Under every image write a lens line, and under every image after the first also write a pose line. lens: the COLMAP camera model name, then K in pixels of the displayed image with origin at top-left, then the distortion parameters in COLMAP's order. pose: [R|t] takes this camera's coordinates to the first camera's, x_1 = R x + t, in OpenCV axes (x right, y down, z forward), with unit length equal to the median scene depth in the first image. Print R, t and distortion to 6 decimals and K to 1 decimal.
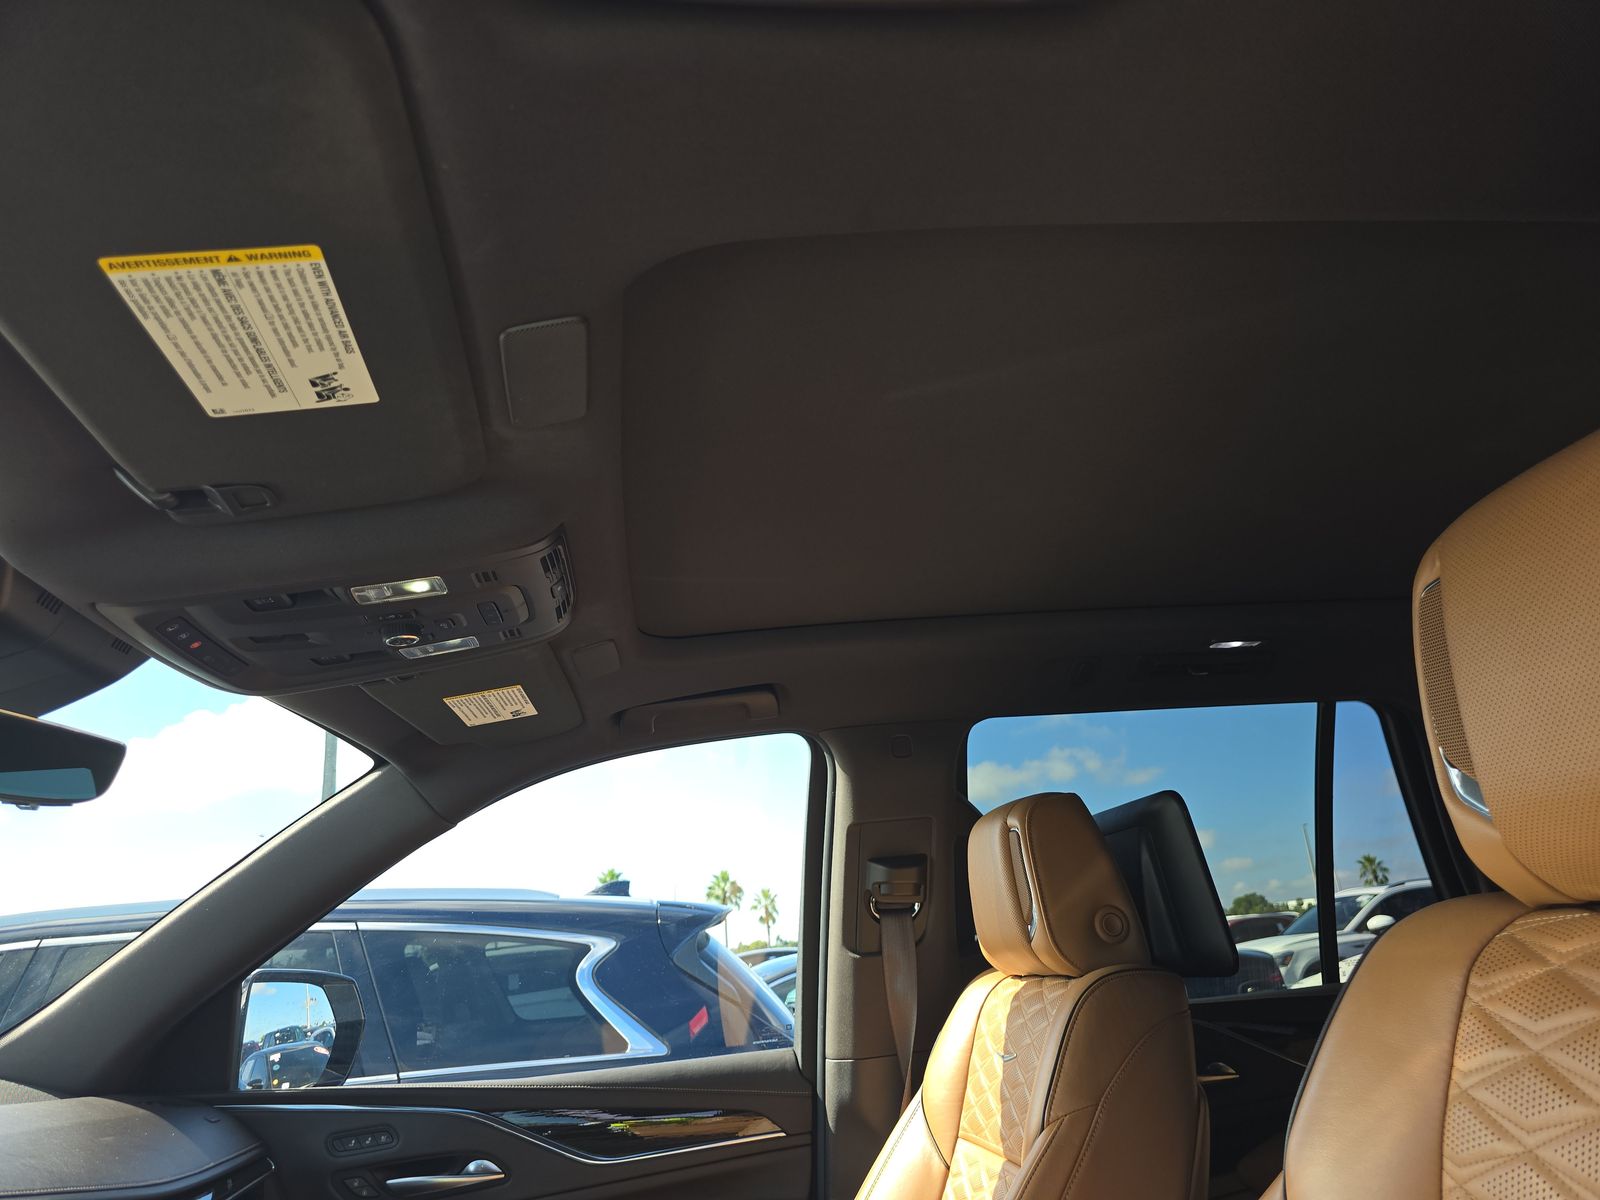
lens RADIAL K [[1080.1, 0, 791.6], [0, 1080.1, 599.1], [0, 0, 1]] dist [0.071116, -0.066691]
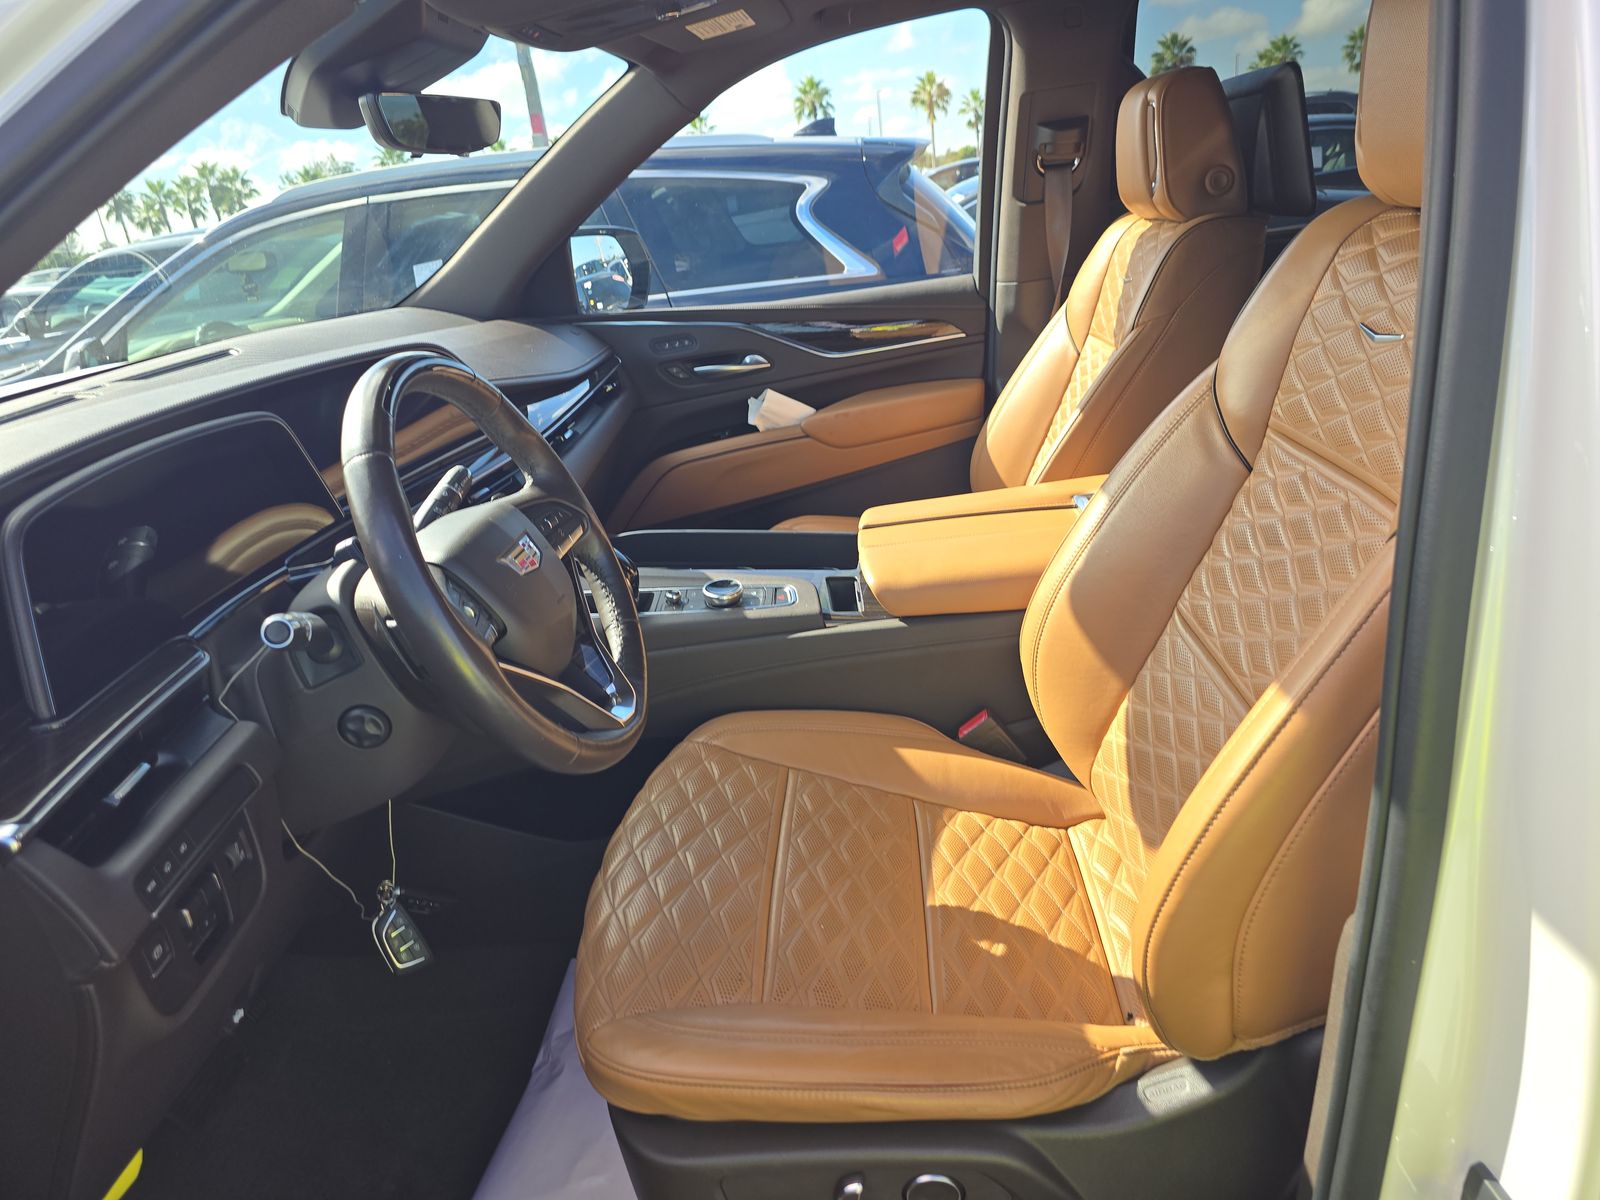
lens RADIAL K [[1070.8, 0, 800.0], [0, 1070.8, 600.0], [0, 0, 1]] dist [0.059444, -0.143638]
pose [[0.984307, 0.022779, -0.174990, 0.033688], [0.095345, 0.765783, 0.635991, -0.136206], [0.148491, -0.642695, 0.751594, -0.262005]]
